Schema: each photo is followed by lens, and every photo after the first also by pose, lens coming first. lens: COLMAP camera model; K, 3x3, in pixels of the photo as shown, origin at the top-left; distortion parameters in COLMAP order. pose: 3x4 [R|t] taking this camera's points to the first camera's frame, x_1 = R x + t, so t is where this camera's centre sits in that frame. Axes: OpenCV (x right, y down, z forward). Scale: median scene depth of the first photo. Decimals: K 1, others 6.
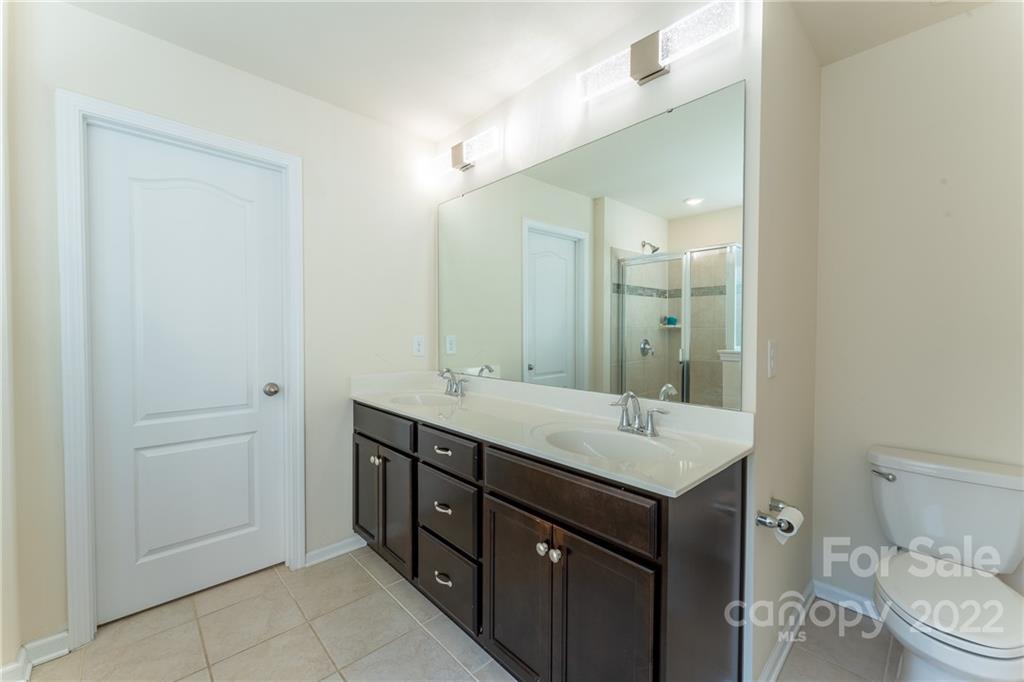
lens RADIAL K [[408.5, 0, 514.3], [0, 408.5, 341.5], [0, 0, 1]] dist [-0.000620, 0.000054]
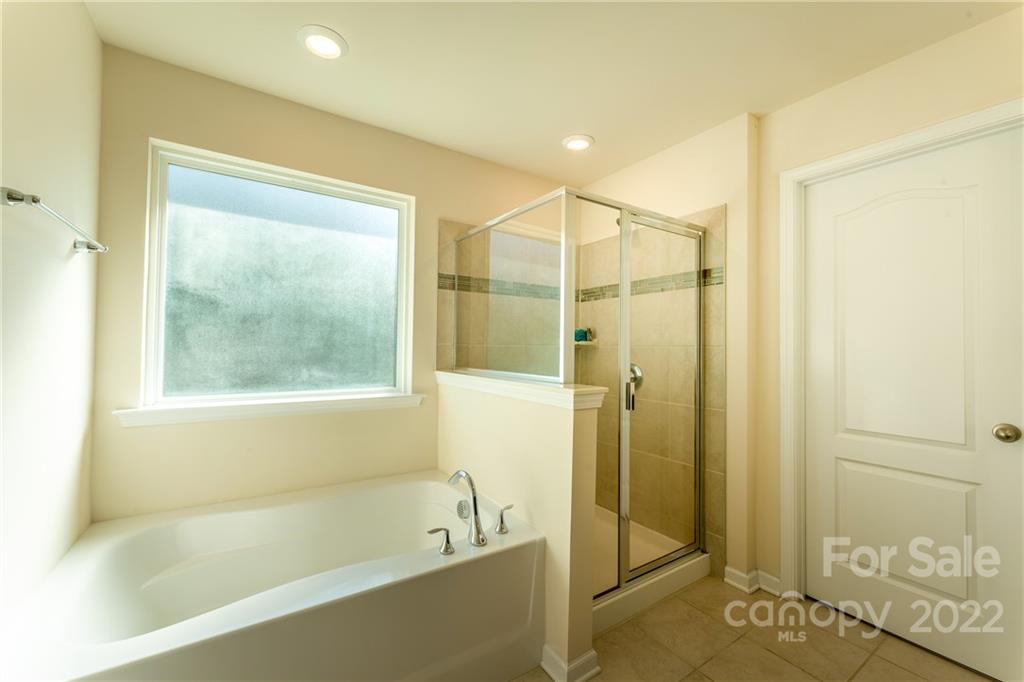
lens RADIAL K [[408.5, 0, 513.7], [0, 408.5, 341.0], [0, 0, 1]] dist [-0.000620, 0.000054]
pose [[-0.167670, -0.023080, -0.985573, 0.315625], [-0.026254, 0.999476, -0.018939, -0.008948], [0.985493, 0.022700, -0.168189, 0.317918]]
